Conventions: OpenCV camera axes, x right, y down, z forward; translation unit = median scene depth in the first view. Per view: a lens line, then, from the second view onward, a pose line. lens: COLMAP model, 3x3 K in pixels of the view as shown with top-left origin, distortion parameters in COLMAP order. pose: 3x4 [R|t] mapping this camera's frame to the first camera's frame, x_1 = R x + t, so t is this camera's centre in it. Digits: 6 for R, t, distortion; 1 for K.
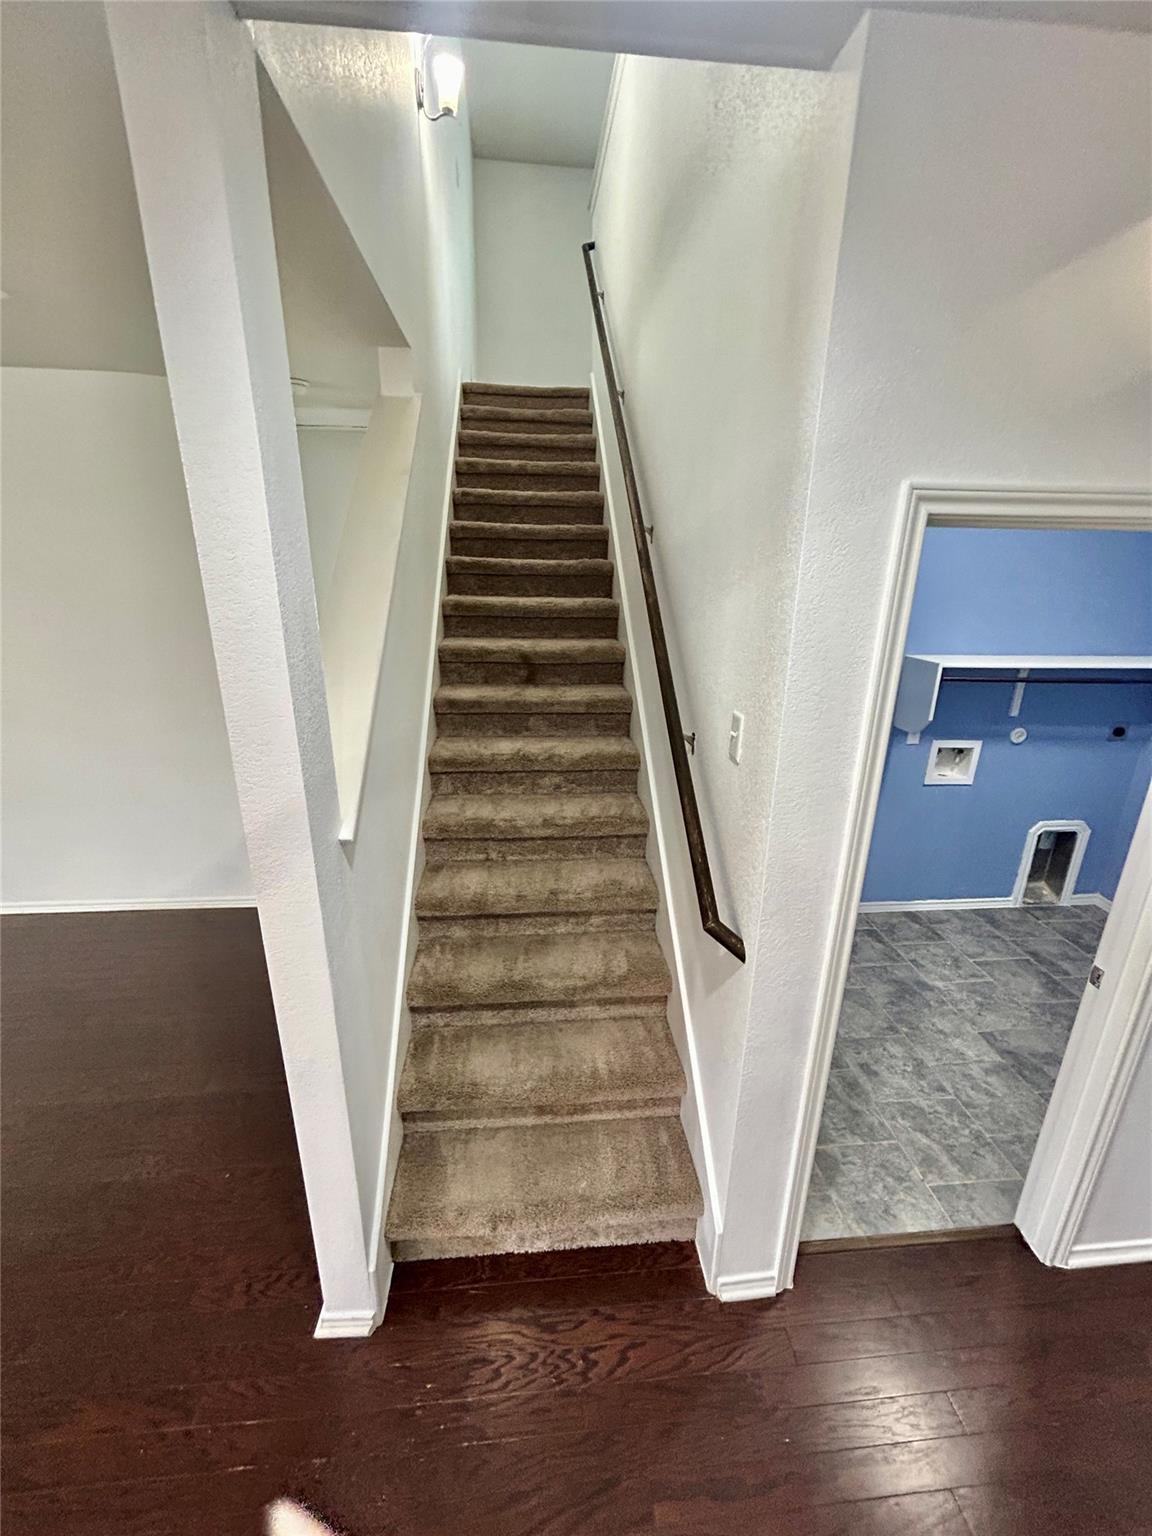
lens RADIAL K [[623.5, 0, 581.7], [0, 623.5, 771.0], [0, 0, 1]] dist [-0.002089, 0.000625]
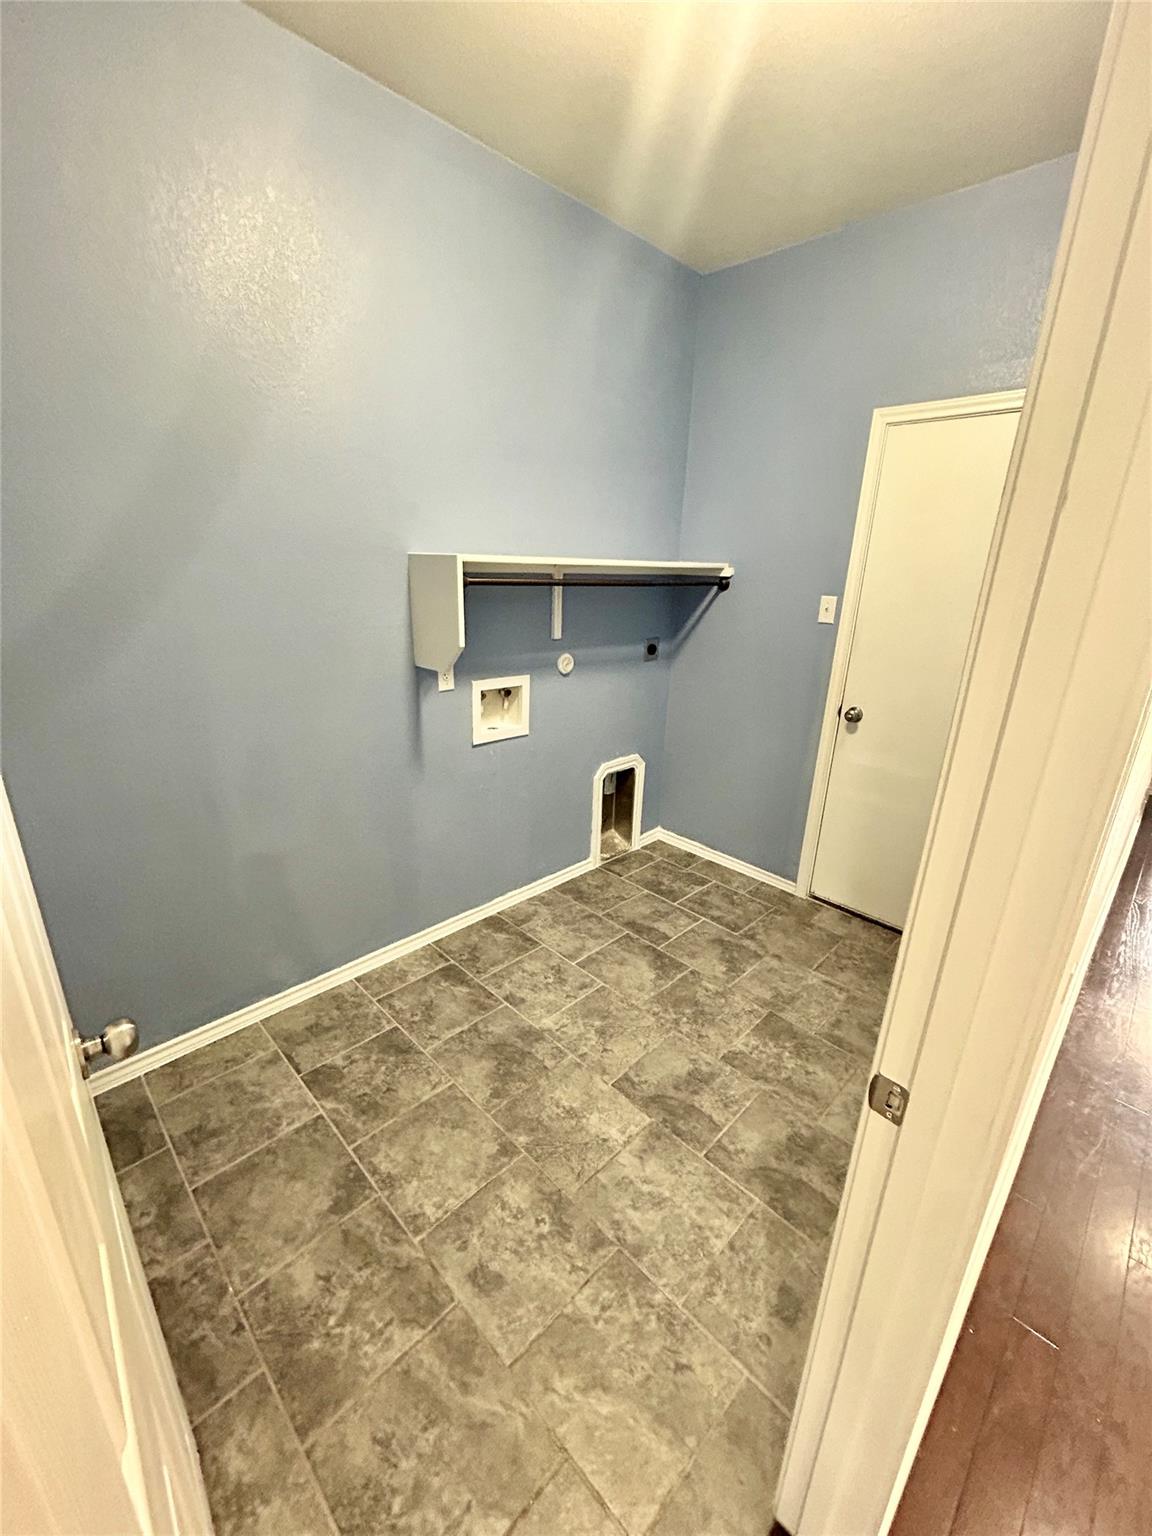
lens RADIAL K [[623.5, 0, 586.1], [0, 623.5, 769.4], [0, 0, 1]] dist [-0.002089, 0.000625]
pose [[0.761953, -0.197677, 0.616726, 0.206519], [0.180693, 0.979352, 0.090666, 0.007858], [-0.621914, 0.042355, 0.781939, 0.370917]]
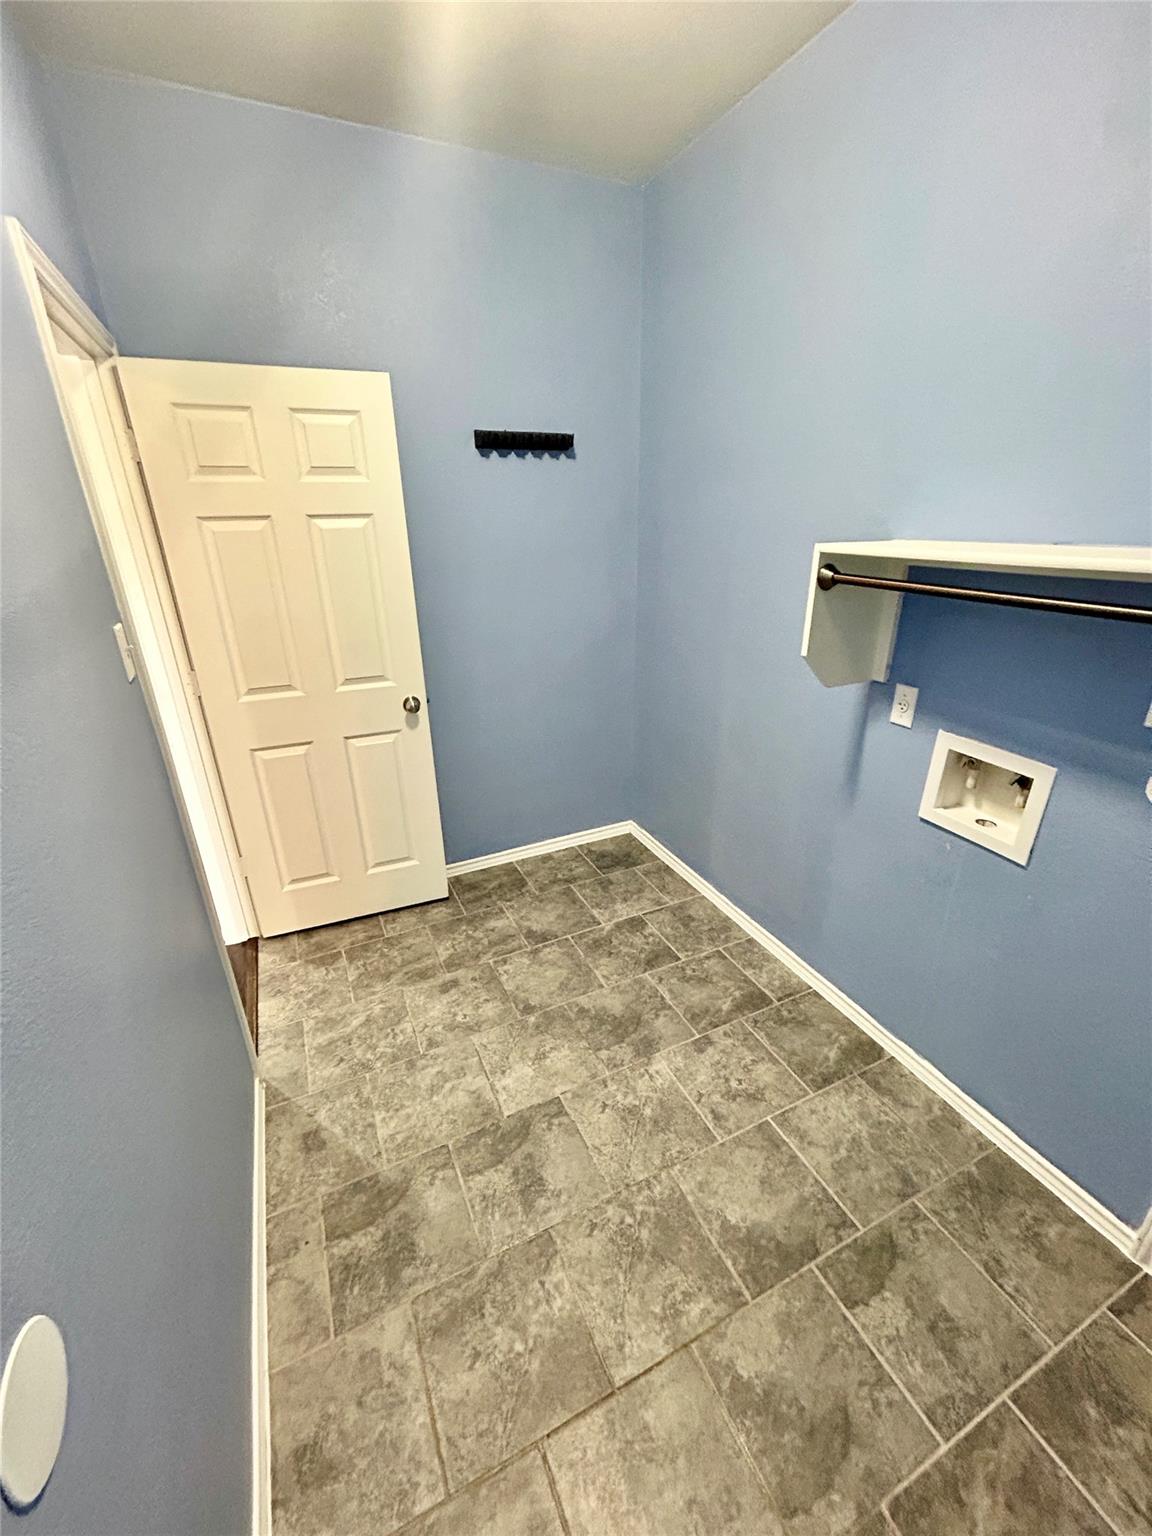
lens RADIAL K [[623.5, 0, 577.3], [0, 623.5, 774.6], [0, 0, 1]] dist [-0.002089, 0.000625]
pose [[0.343577, 0.348226, -0.872178, 0.886877], [-0.271289, 0.925922, 0.262815, -0.066287], [0.899087, 0.146315, 0.412595, 0.553927]]
